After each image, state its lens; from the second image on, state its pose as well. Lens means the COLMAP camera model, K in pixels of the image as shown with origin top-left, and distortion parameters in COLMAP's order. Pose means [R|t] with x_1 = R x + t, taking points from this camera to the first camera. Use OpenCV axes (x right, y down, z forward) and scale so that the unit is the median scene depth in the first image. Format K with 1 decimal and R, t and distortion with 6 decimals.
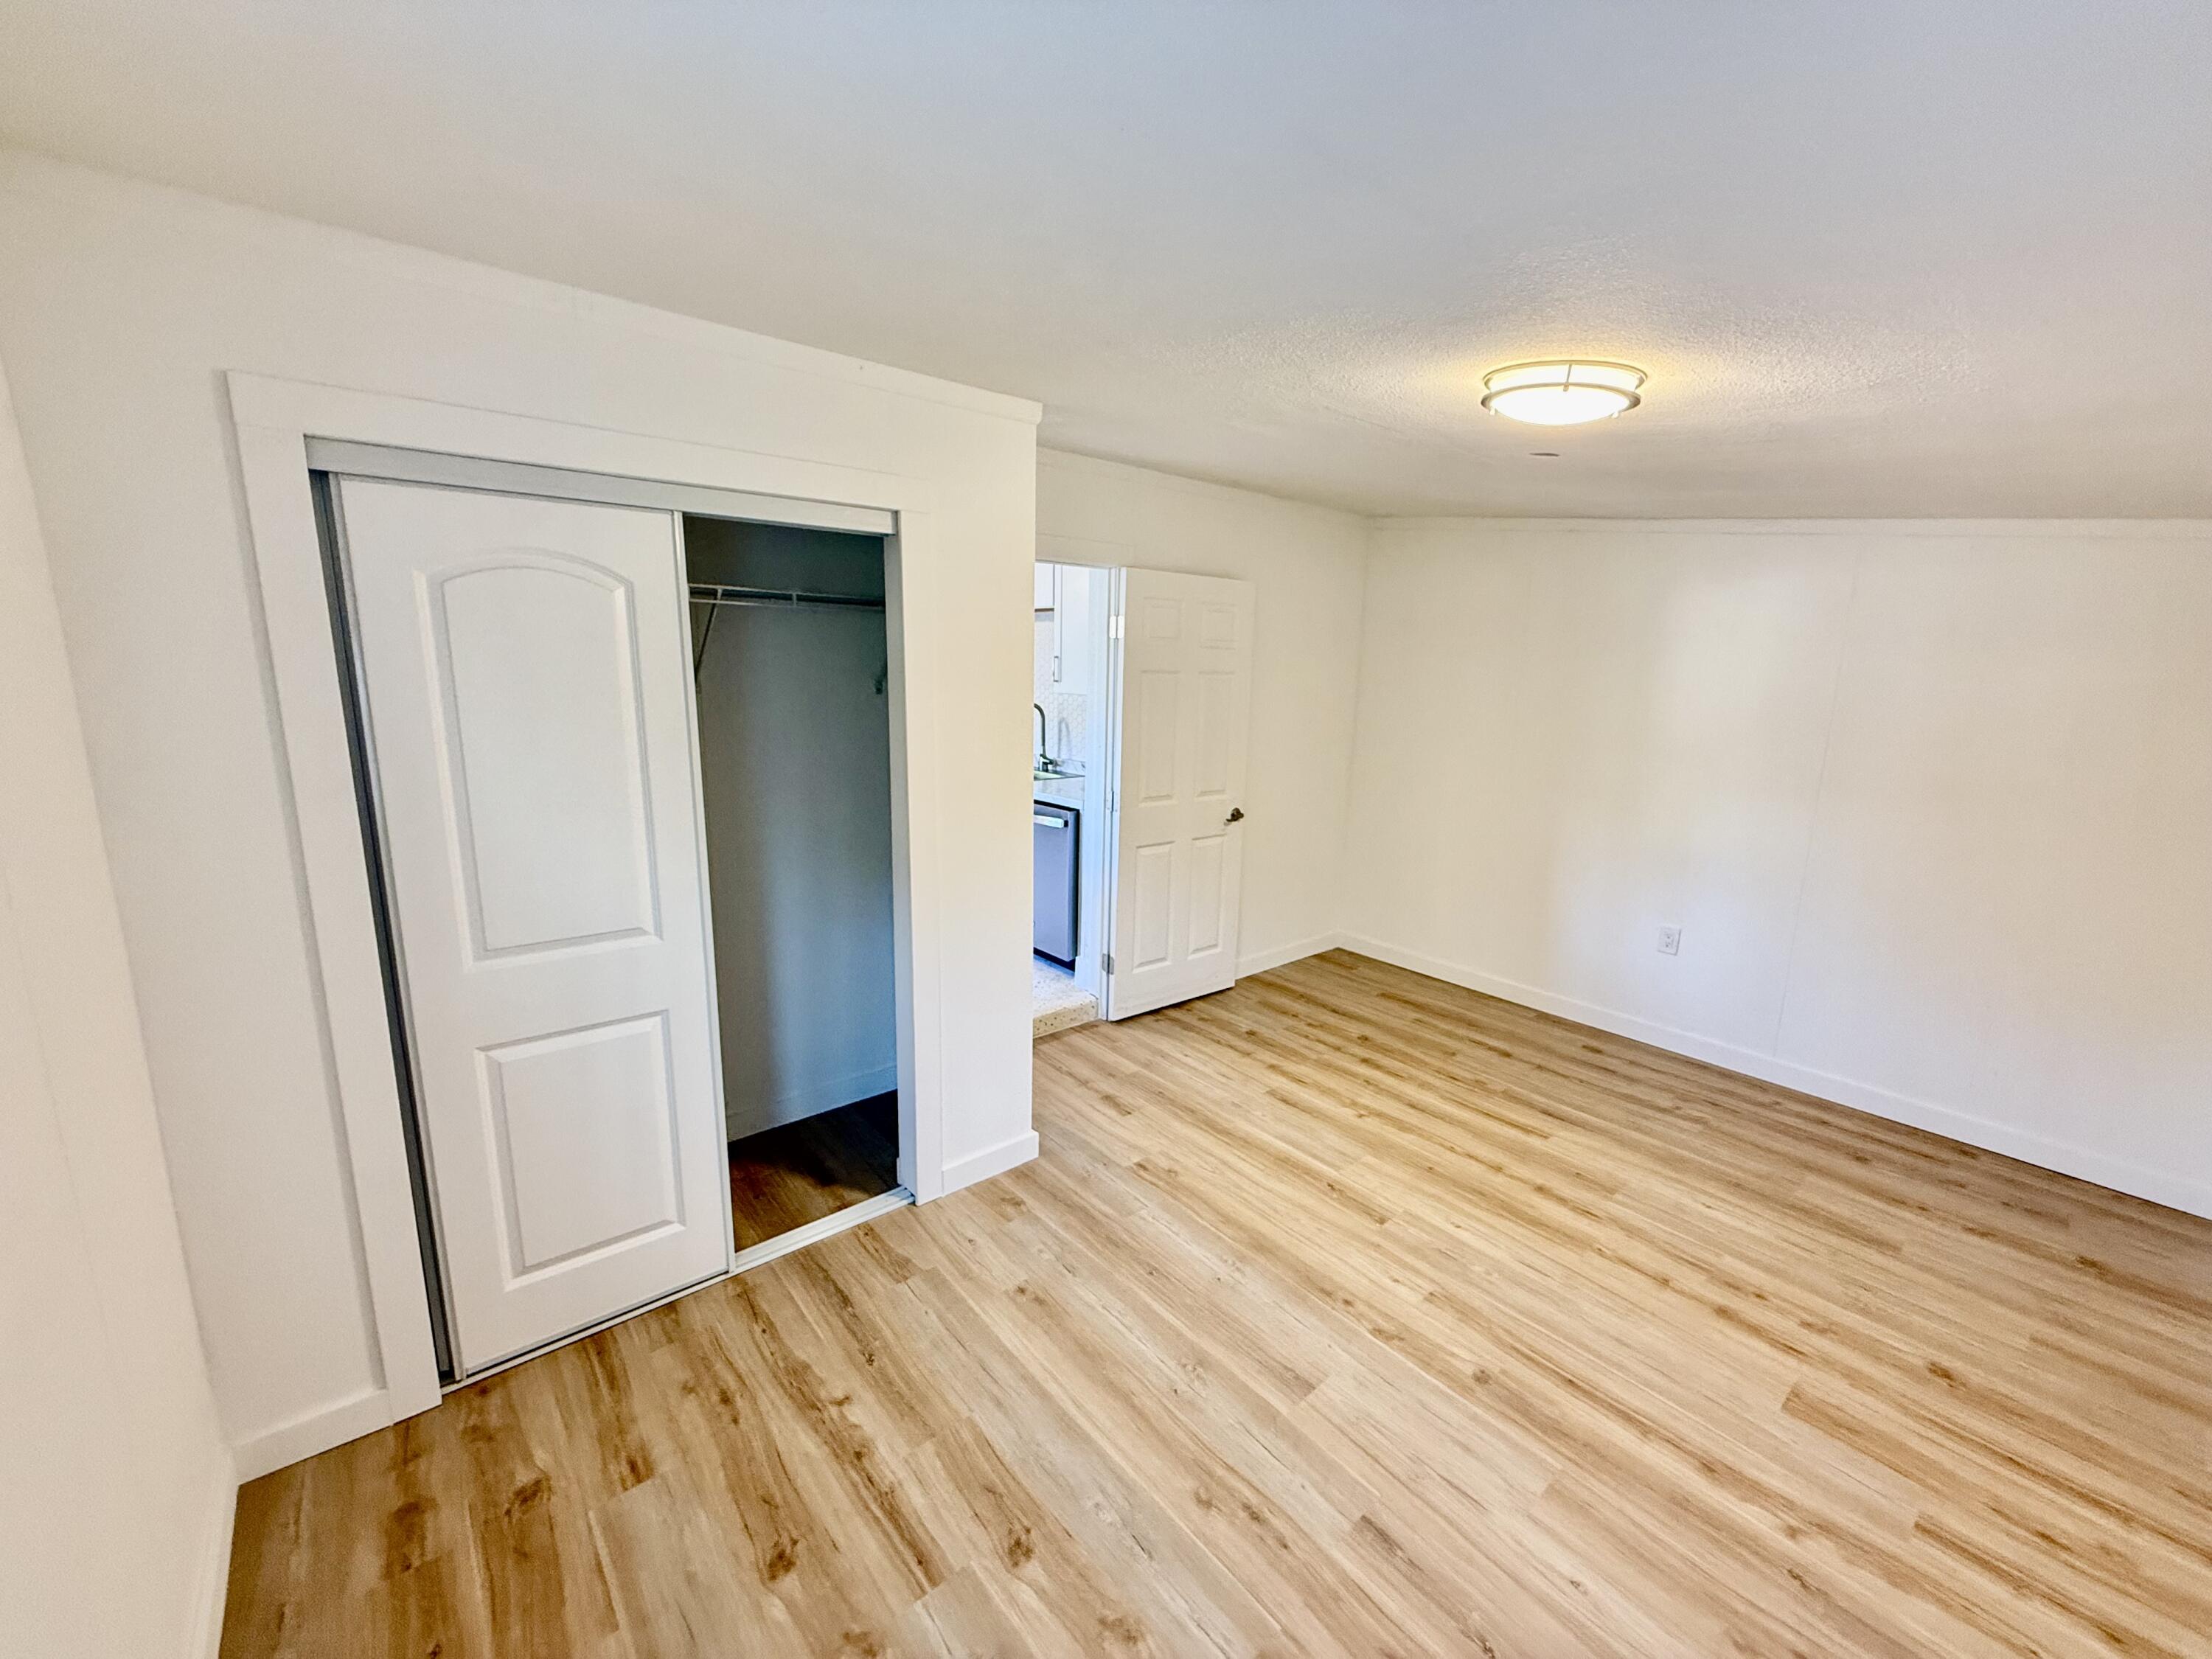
lens RADIAL K [[875.6, 0, 1103.6], [0, 875.6, 830.7], [0, 0, 1]] dist [-0.000738, 0.000225]
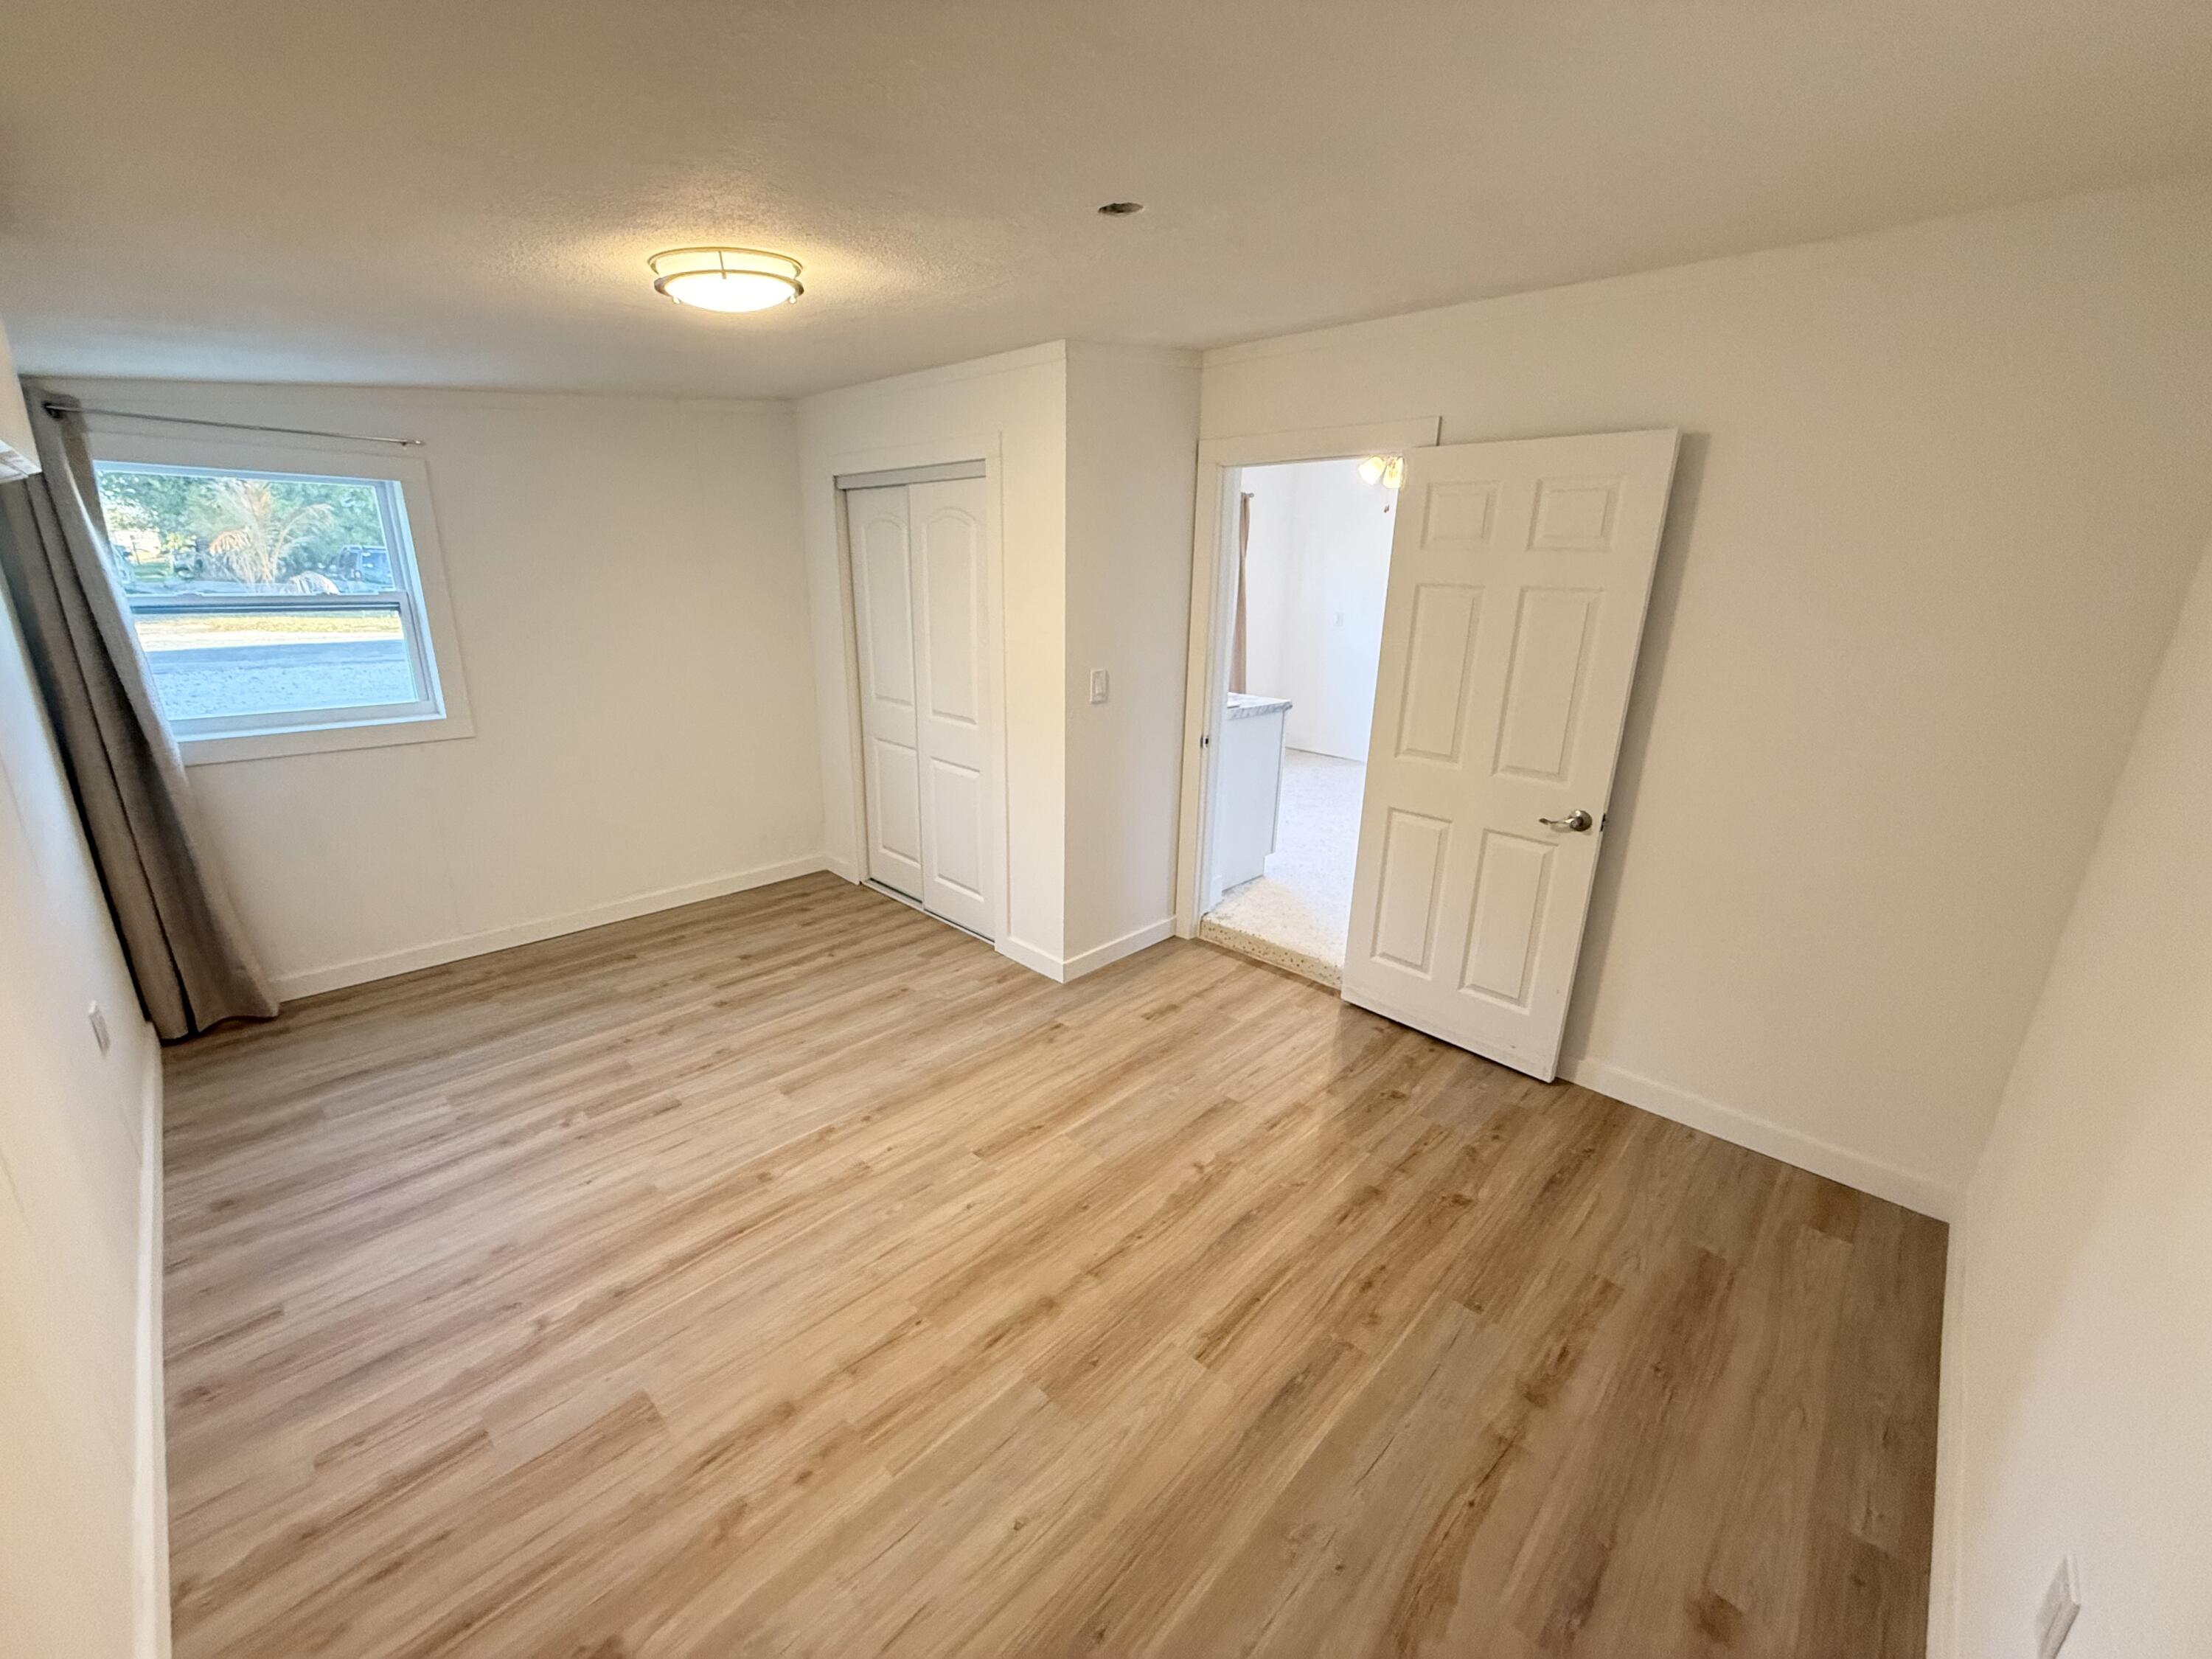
lens RADIAL K [[875.6, 0, 1103.6], [0, 875.6, 830.7], [0, 0, 1]] dist [-0.000738, 0.000225]
pose [[0.114288, 0.268011, -0.956613, 1.182269], [-0.208535, 0.947941, 0.240667, -0.150739], [0.971314, 0.171981, 0.164228, 0.935801]]
